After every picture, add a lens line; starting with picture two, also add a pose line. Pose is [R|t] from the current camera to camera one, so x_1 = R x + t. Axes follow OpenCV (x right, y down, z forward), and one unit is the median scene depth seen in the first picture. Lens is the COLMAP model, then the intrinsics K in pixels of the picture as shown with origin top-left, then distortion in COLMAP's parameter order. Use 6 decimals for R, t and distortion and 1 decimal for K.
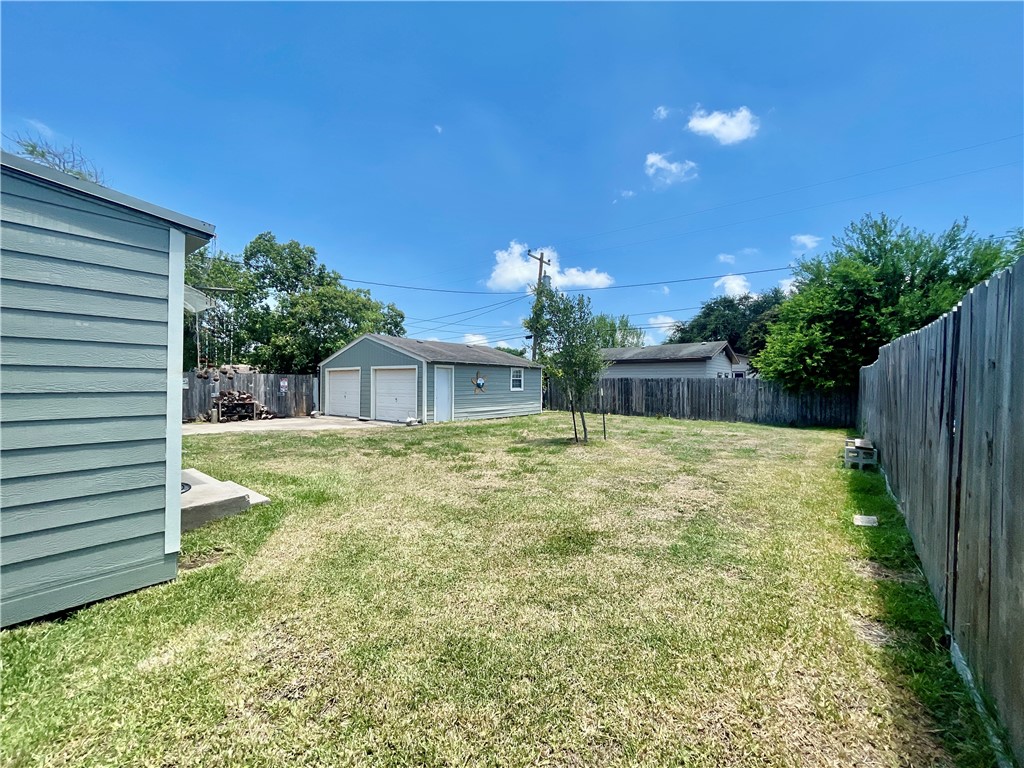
lens RADIAL K [[416.2, 0, 514.2], [0, 416.2, 384.8], [0, 0, 1]] dist [-0.003736, 0.000445]
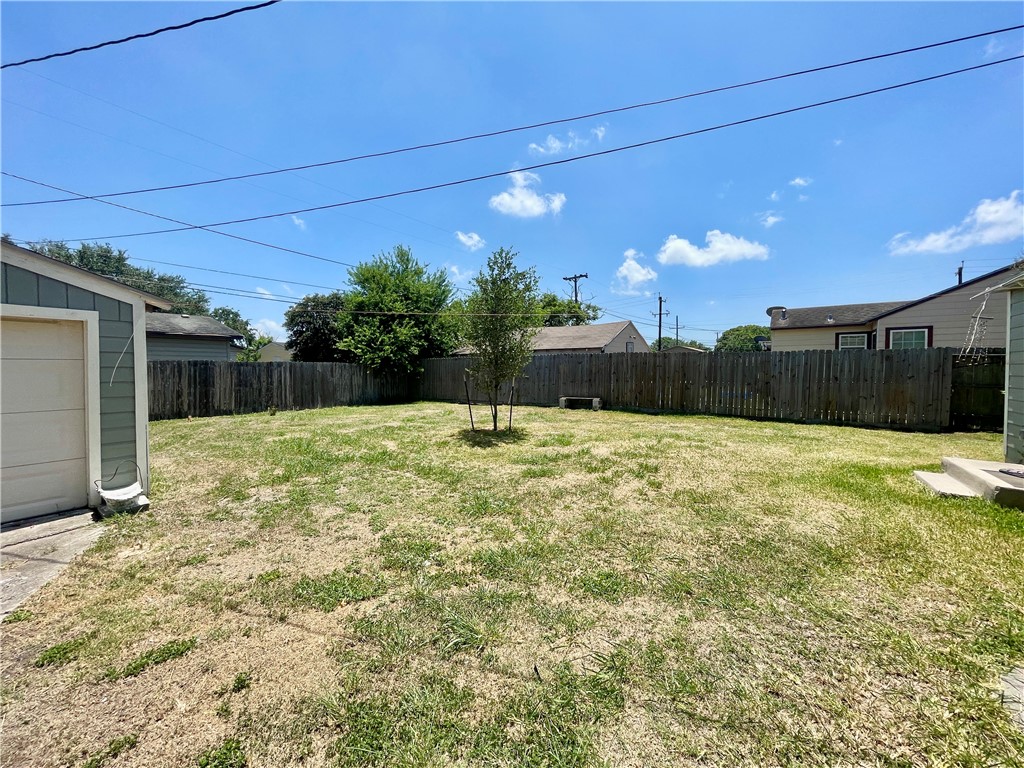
lens RADIAL K [[416.2, 0, 515.5], [0, 416.2, 382.4], [0, 0, 1]] dist [-0.003736, 0.000445]
pose [[-0.076562, -0.038909, 0.996305, -0.500224], [0.000924, 0.999235, 0.039094, -0.007923], [-0.997064, 0.003914, -0.076467, 0.651120]]
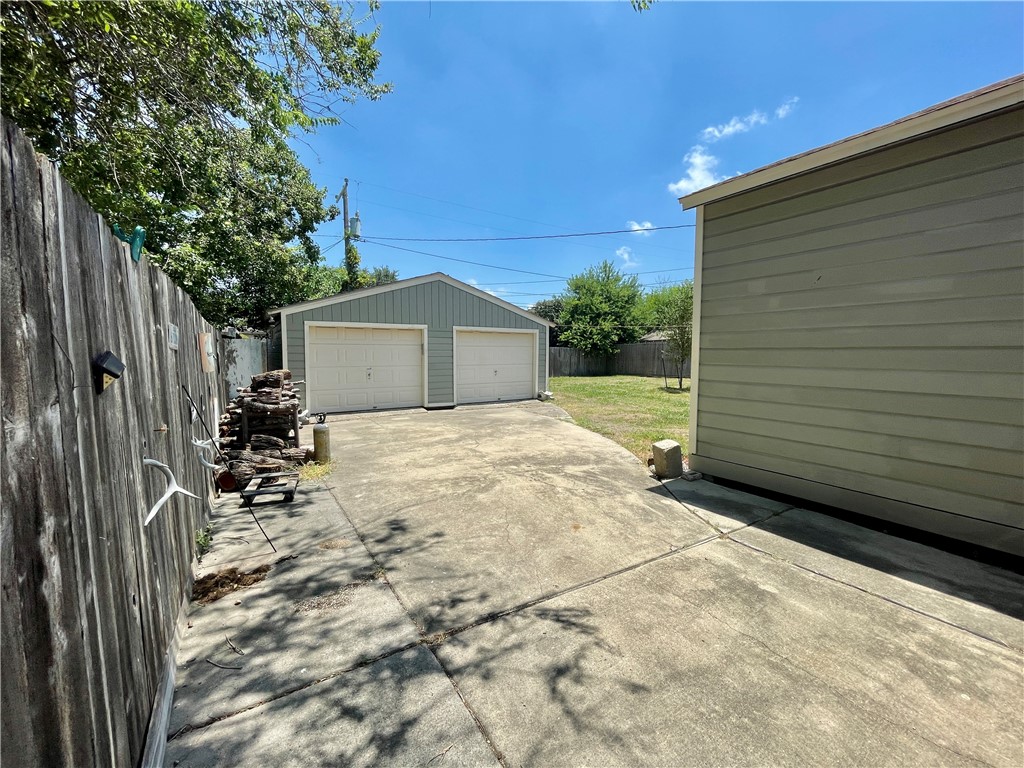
lens RADIAL K [[416.2, 0, 506.3], [0, 416.2, 393.9], [0, 0, 1]] dist [-0.003736, 0.000445]
pose [[0.323020, -0.098886, 0.941212, -0.956643], [0.014979, 0.994936, 0.099390, -0.002882], [-0.946274, -0.018006, 0.322865, 0.710153]]
